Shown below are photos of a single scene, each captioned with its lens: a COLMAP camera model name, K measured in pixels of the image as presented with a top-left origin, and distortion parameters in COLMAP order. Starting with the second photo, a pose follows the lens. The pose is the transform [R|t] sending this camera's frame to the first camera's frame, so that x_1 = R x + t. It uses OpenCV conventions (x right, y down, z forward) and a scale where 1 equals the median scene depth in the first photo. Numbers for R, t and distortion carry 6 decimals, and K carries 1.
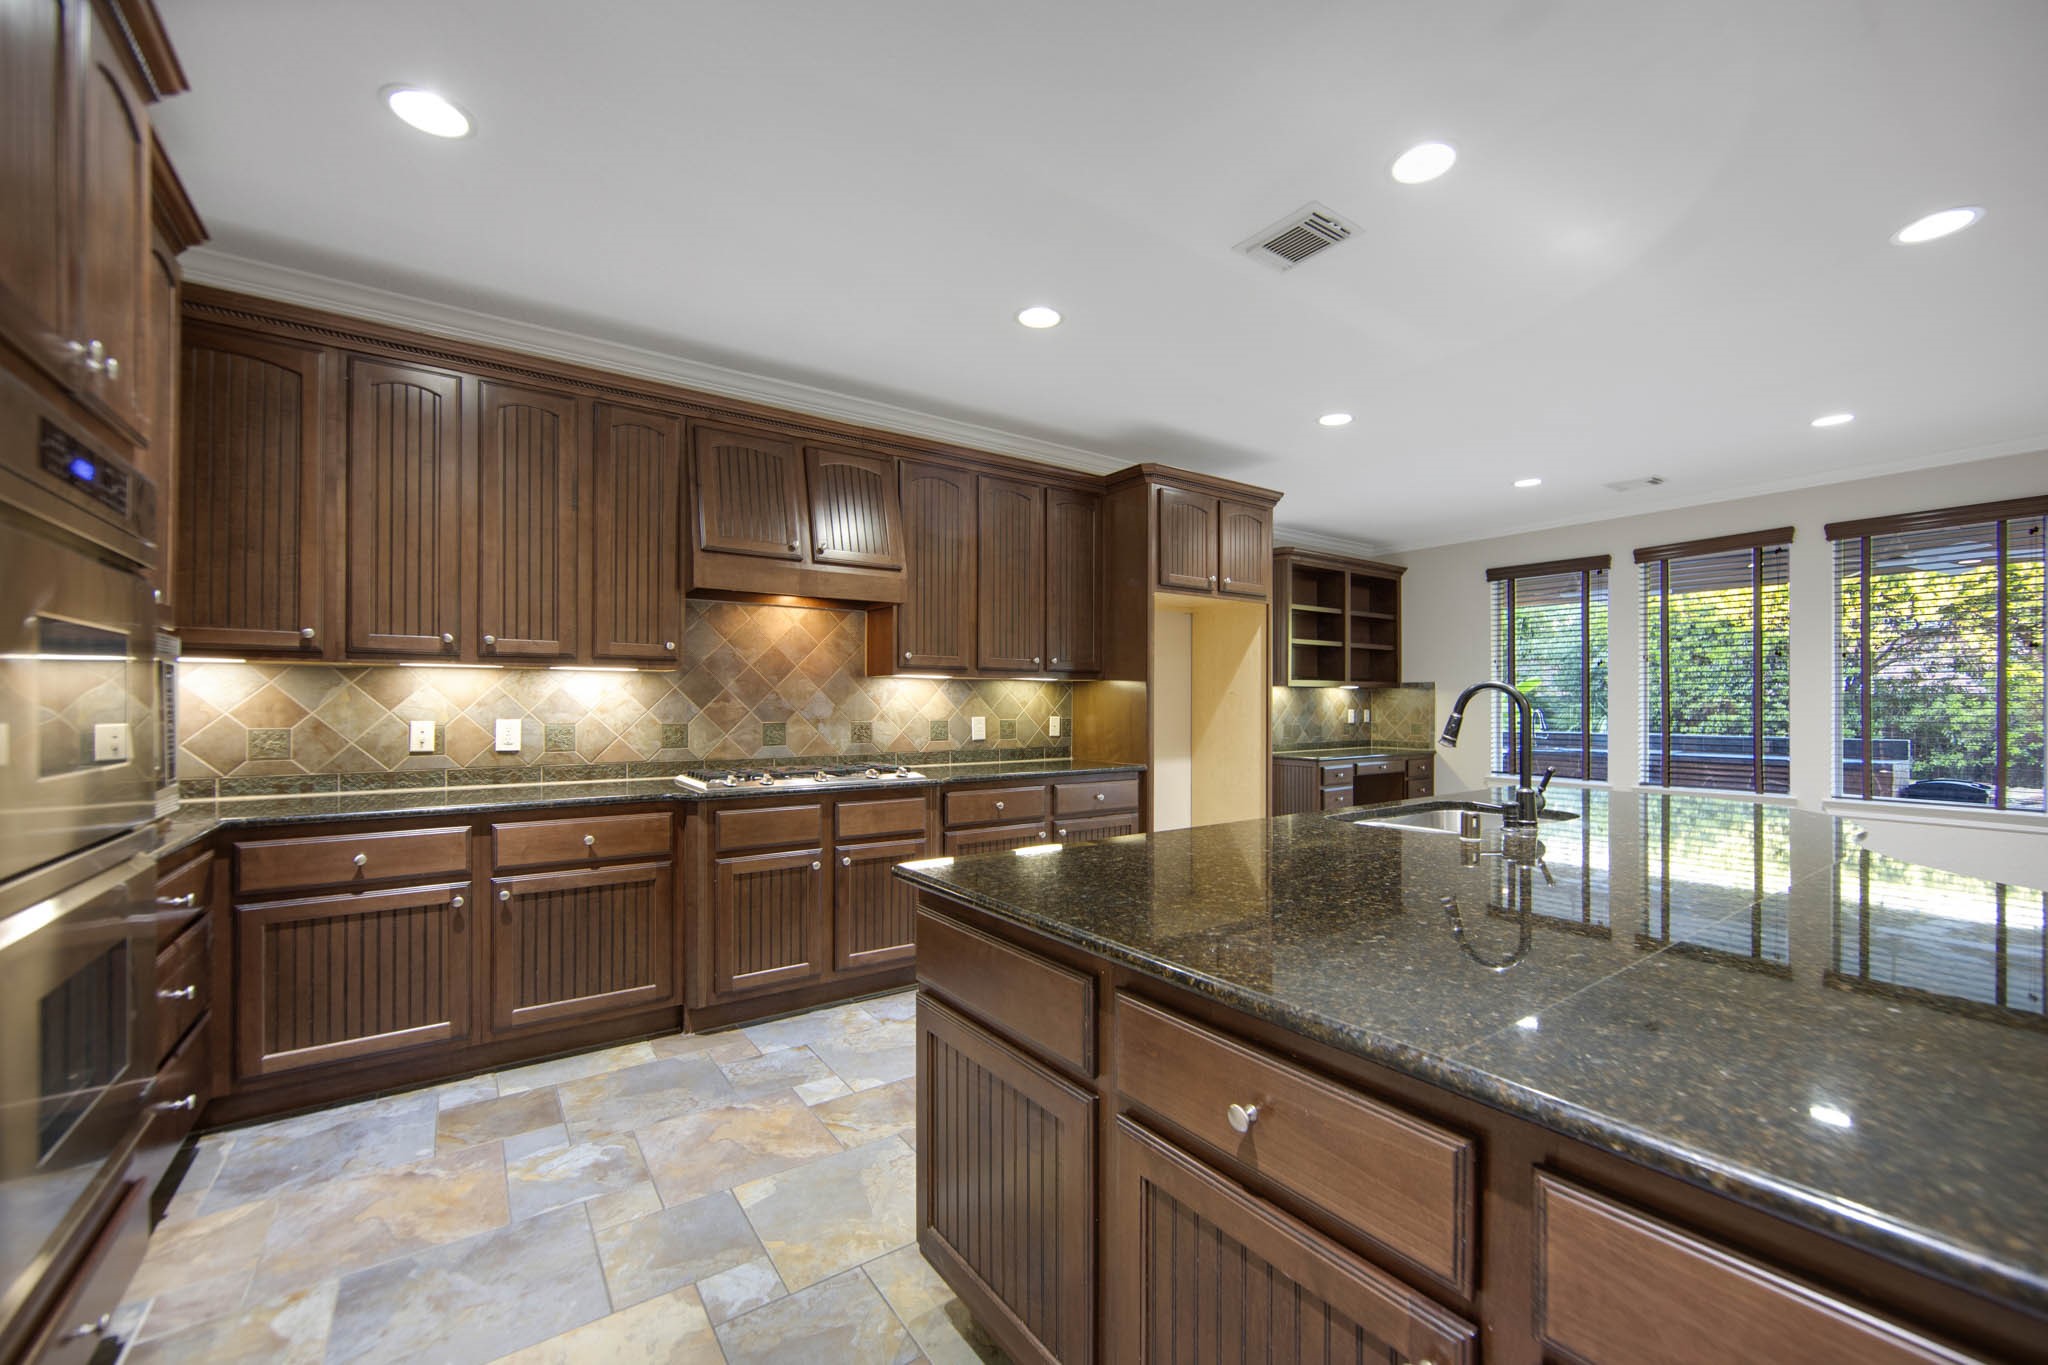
lens RADIAL K [[816.2, 0, 1028.8], [0, 816.2, 702.4], [0, 0, 1]] dist [-0.011804, 0.003440]
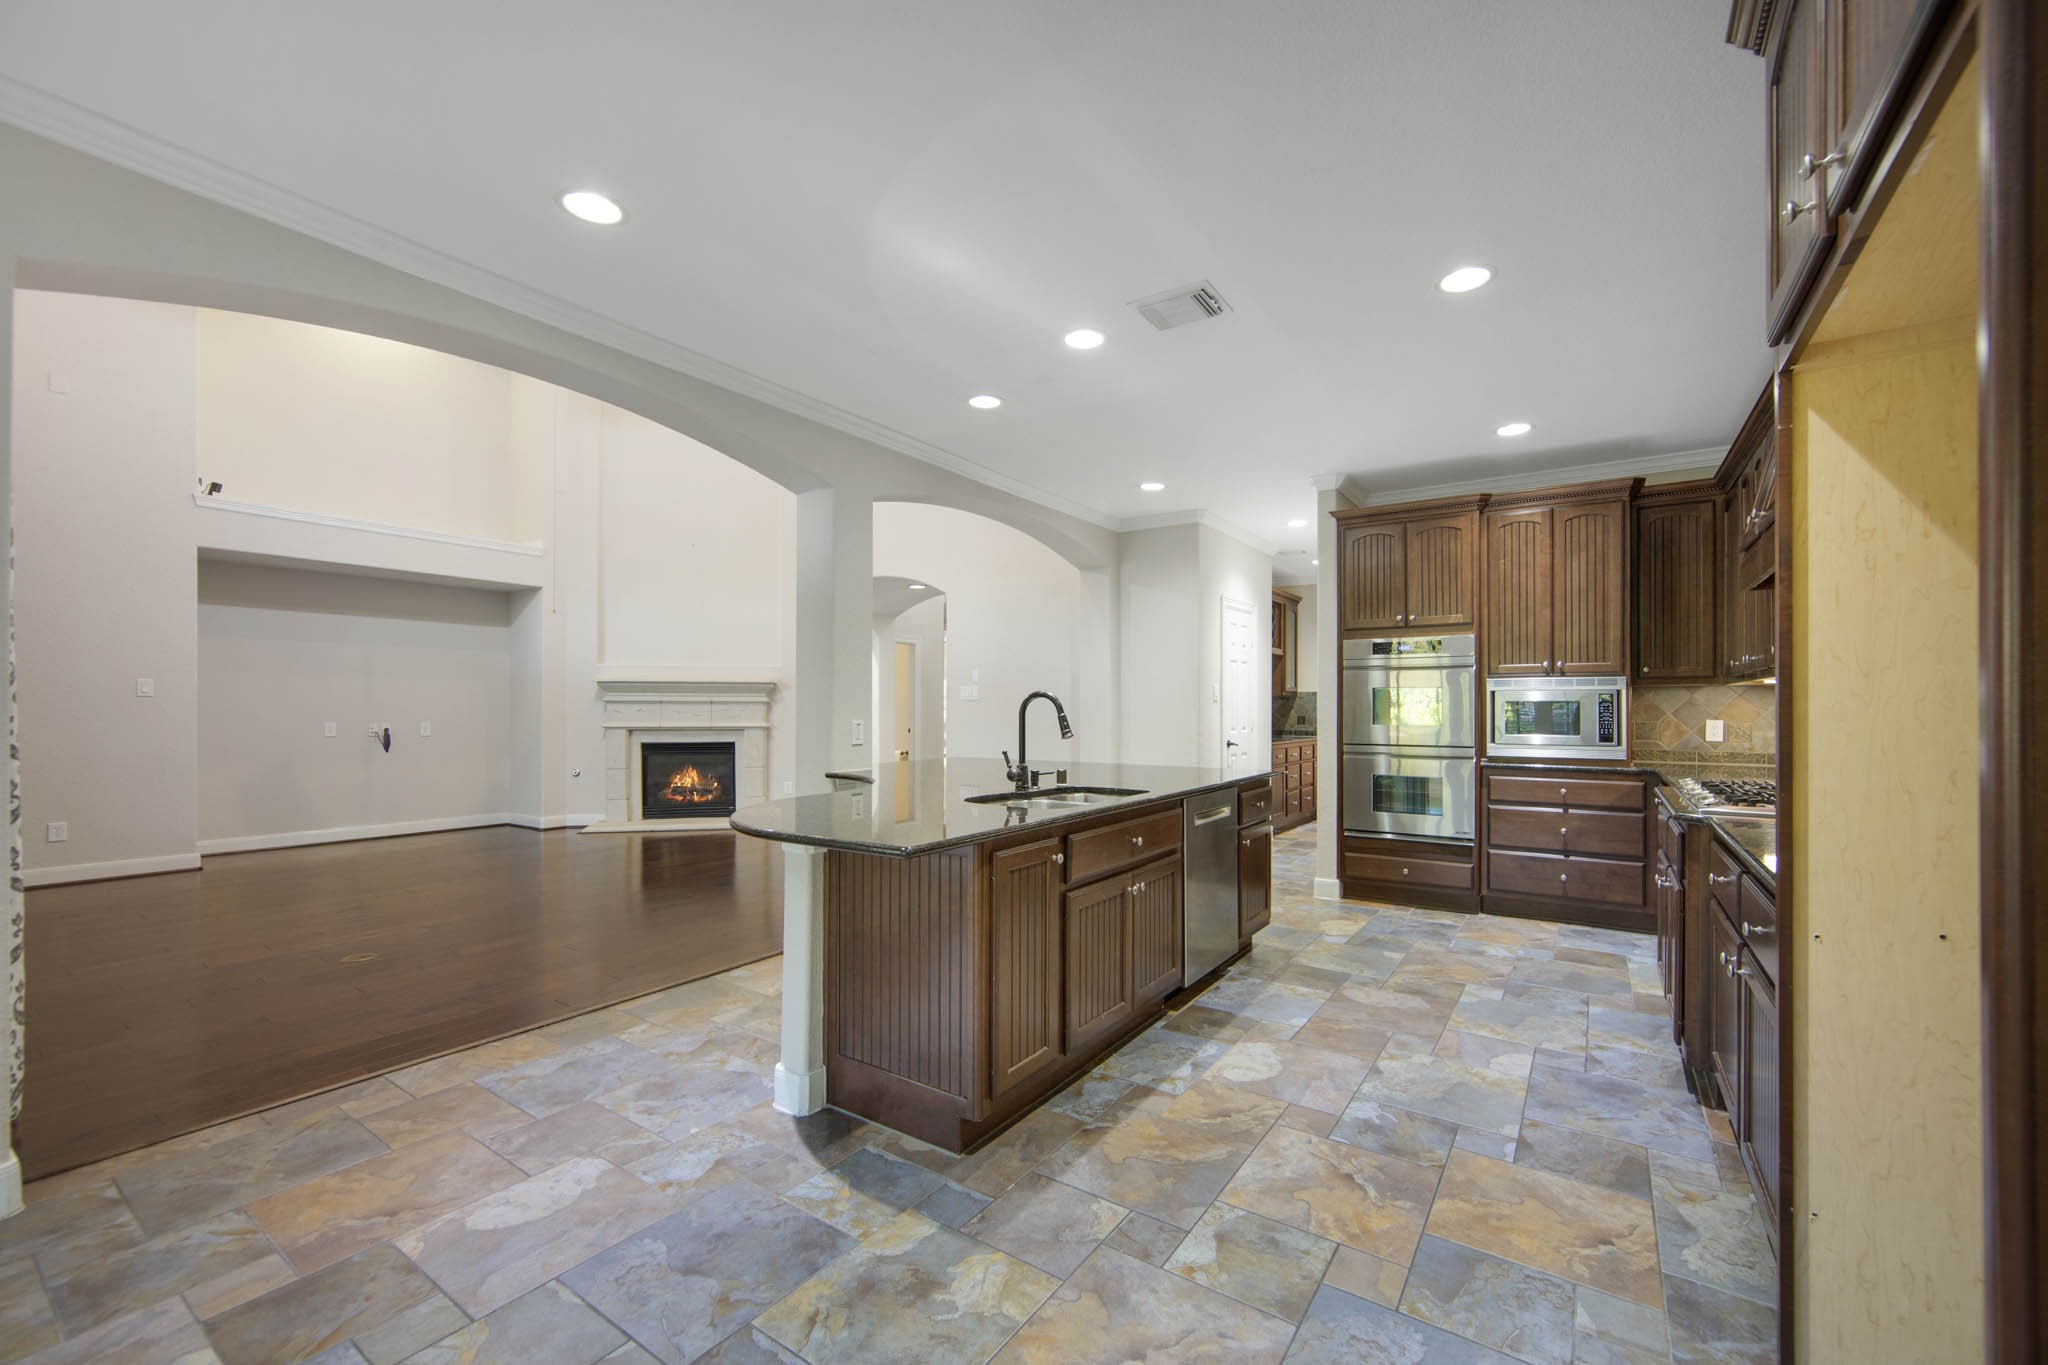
lens RADIAL K [[812.2, 0, 1047.4], [0, 812.2, 702.3], [0, 0, 1]] dist [-0.000949, -0.000079]
pose [[-0.931391, -0.004708, -0.363990, 0.745159], [-0.002590, 0.999977, -0.006307, 0.002146], [0.364011, -0.004932, -0.931382, 1.618154]]
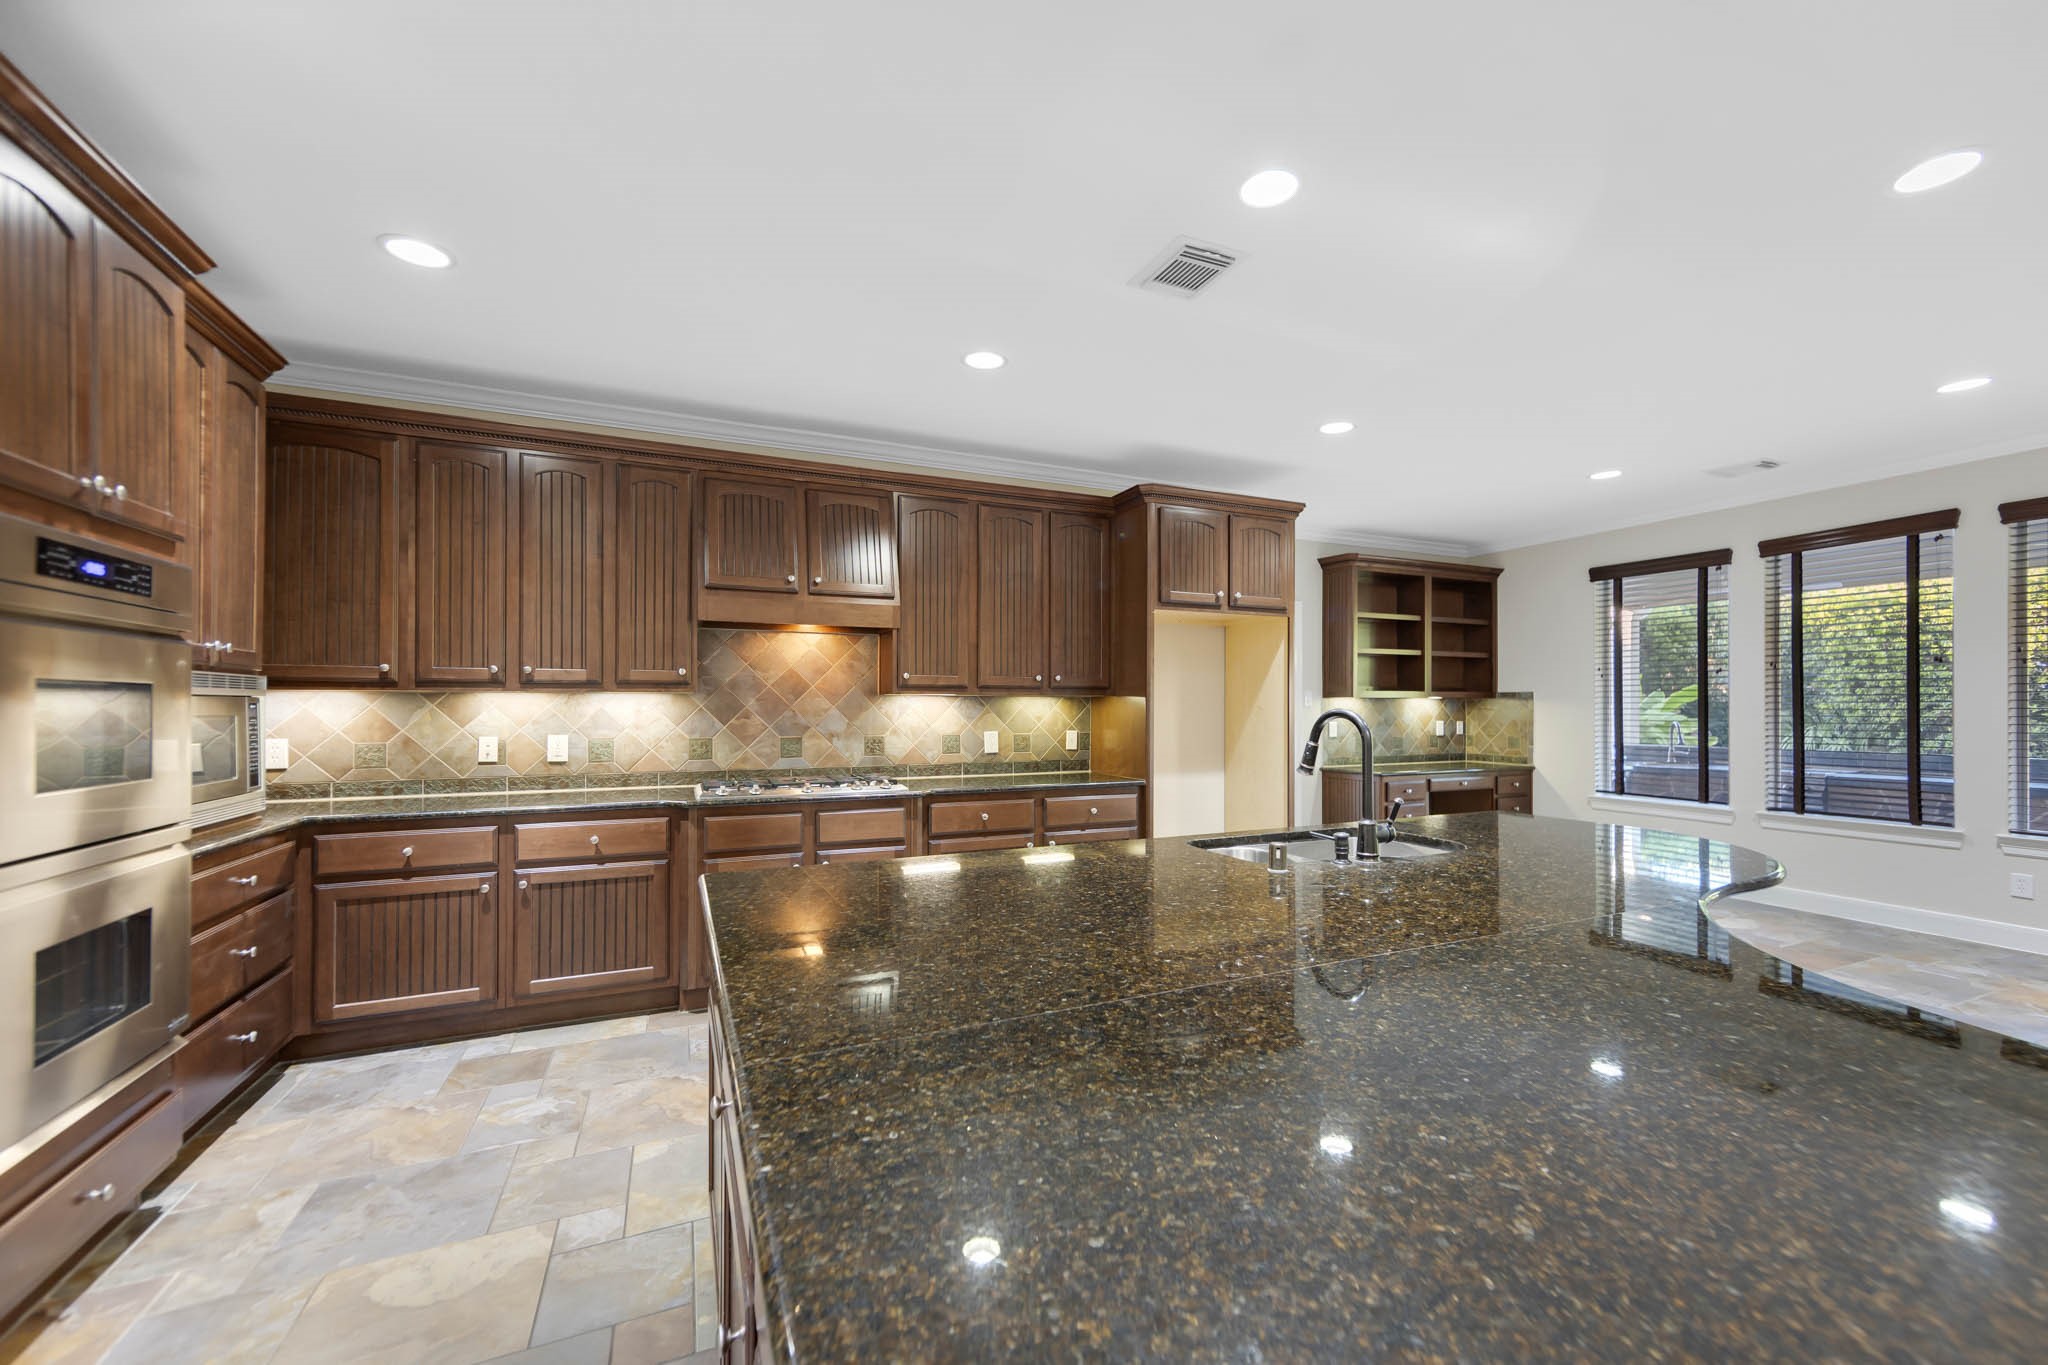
lens RADIAL K [[804.7, 0, 1033.5], [0, 804.7, 703.4], [0, 0, 1]] dist [0.002446, 0.000562]
pose [[0.980855, -0.001844, -0.194730, 0.270994], [0.001139, 0.999992, -0.003735, -0.020244], [0.194736, 0.003441, 0.980850, -0.016537]]
